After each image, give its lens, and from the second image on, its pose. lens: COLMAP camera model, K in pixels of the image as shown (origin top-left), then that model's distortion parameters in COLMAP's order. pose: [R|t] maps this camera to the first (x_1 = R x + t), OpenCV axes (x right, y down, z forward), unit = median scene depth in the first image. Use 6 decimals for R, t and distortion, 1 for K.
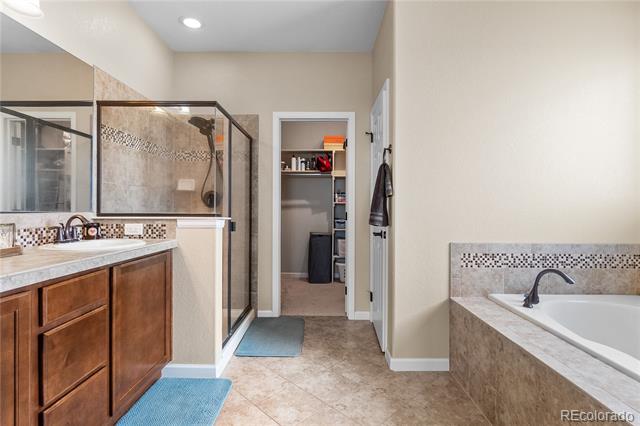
lens RADIAL K [[333.3, 0, 318.1], [0, 333.3, 212.8], [0, 0, 1]] dist [0.000620, 0.000257]
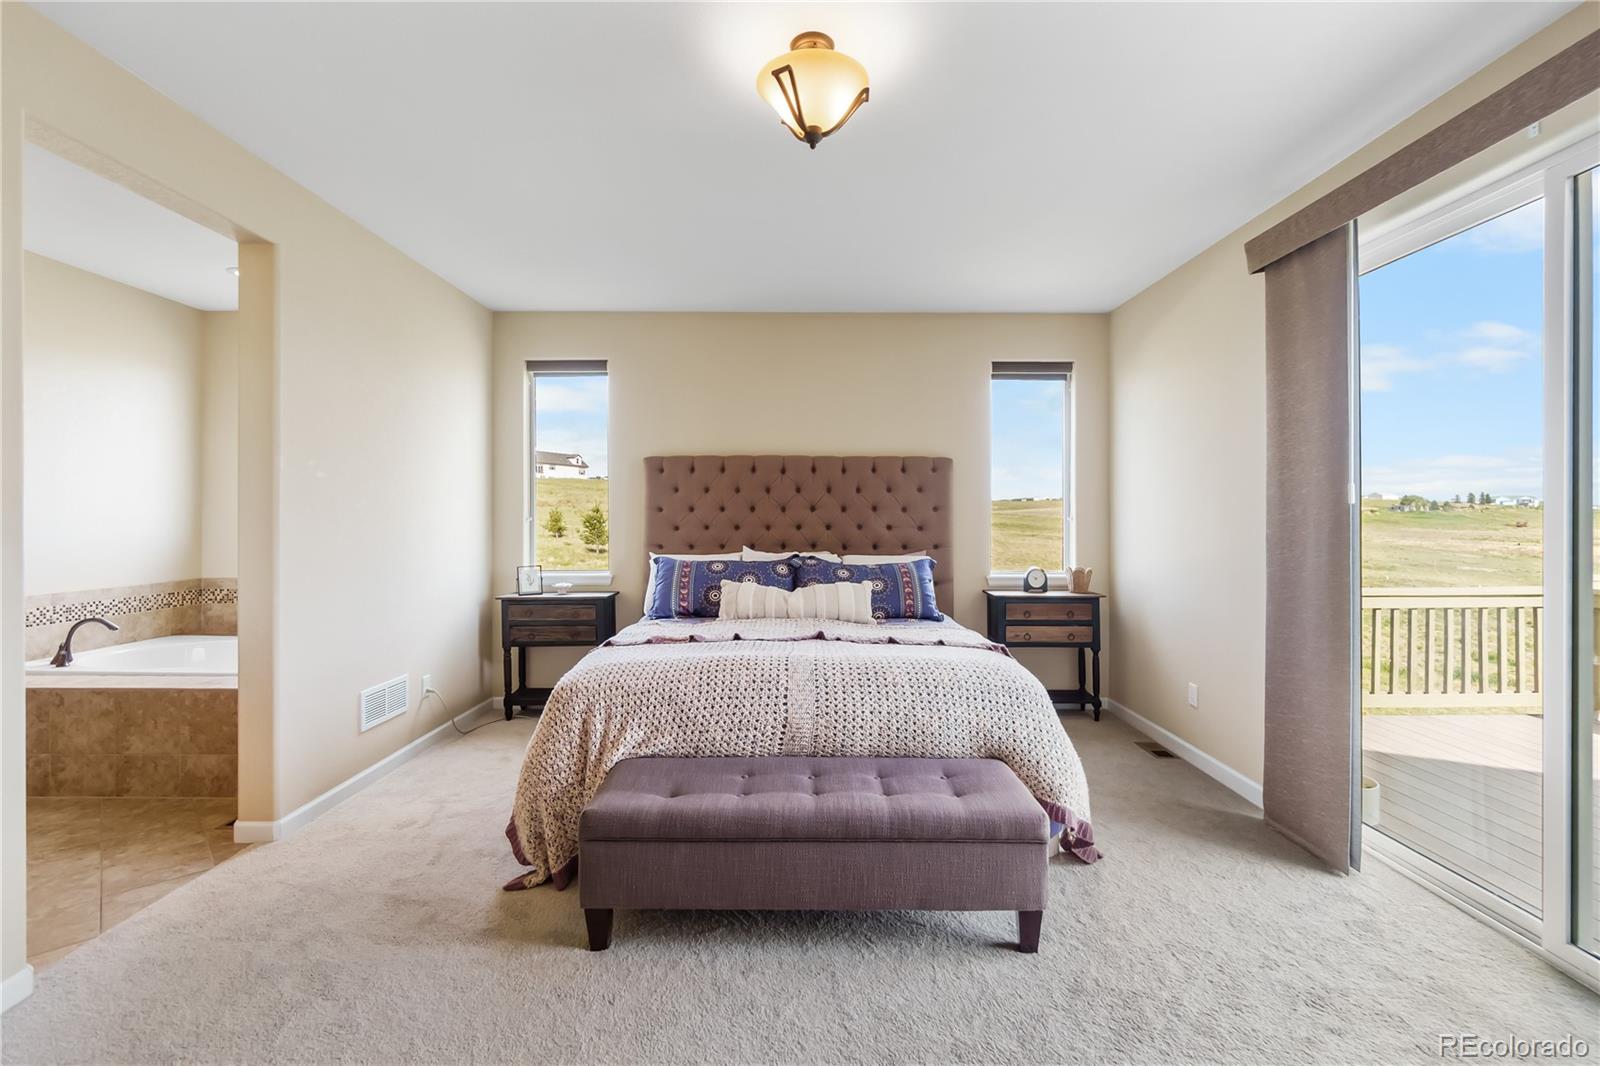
lens RADIAL K [[686.6, 0, 798.1], [0, 686.6, 521.1], [0, 0, 1]] dist [-0.004147, -0.000308]
pose [[0.000836, -0.008382, 0.999965, -1.003614], [0.013885, 0.999869, 0.008370, -0.071377], [-0.999903, 0.013878, 0.000952, -0.801676]]
